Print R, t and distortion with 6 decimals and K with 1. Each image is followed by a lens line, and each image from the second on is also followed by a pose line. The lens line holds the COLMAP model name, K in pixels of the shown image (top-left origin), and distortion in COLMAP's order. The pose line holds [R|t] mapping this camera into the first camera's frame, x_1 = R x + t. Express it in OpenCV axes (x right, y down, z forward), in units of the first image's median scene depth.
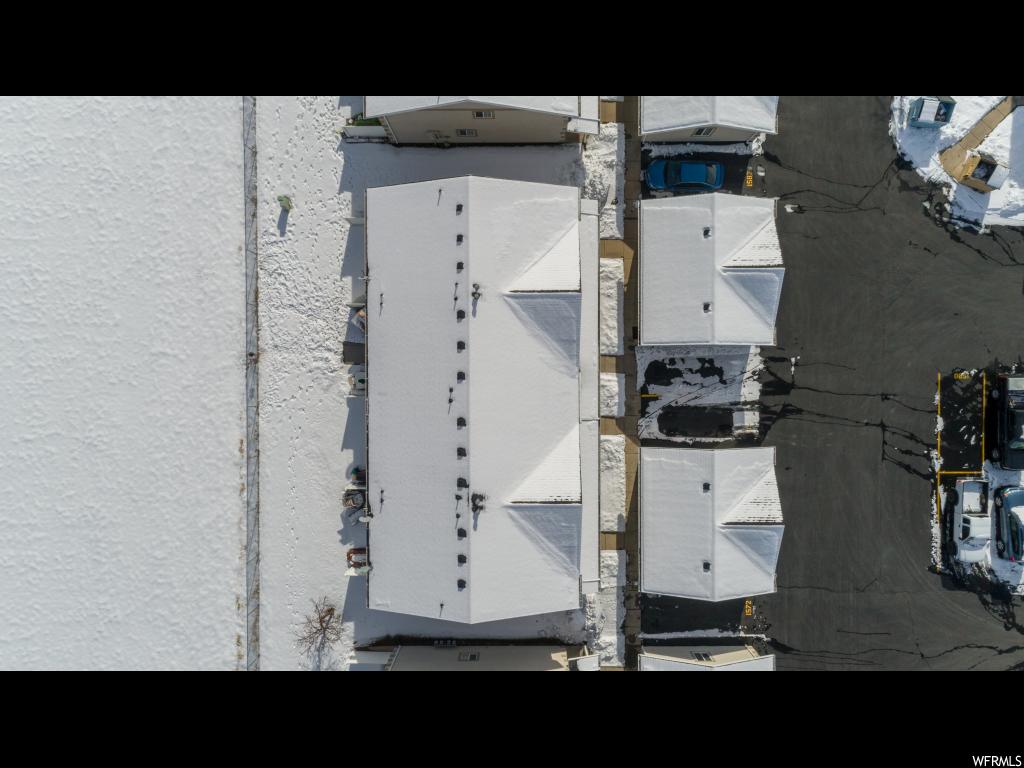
lens RADIAL K [[744.4, 0, 512.0], [0, 744.4, 384.0], [0, 0, 1]] dist [0.032727, -0.000233]
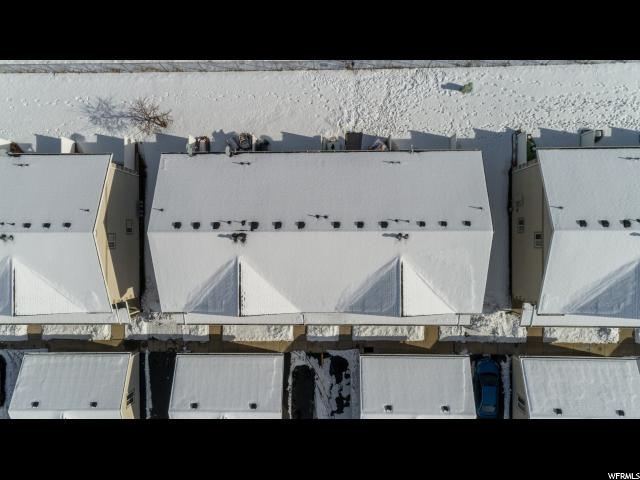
lens RADIAL K [[465.2, 0, 320.0], [0, 465.2, 240.0], [0, 0, 1]] dist [0.032727, -0.000233]
pose [[0.000585, 0.999959, 0.009006, -0.040803], [-0.999684, 0.000358, 0.025141, -0.001659], [0.025137, -0.009018, 0.999643, 0.157160]]
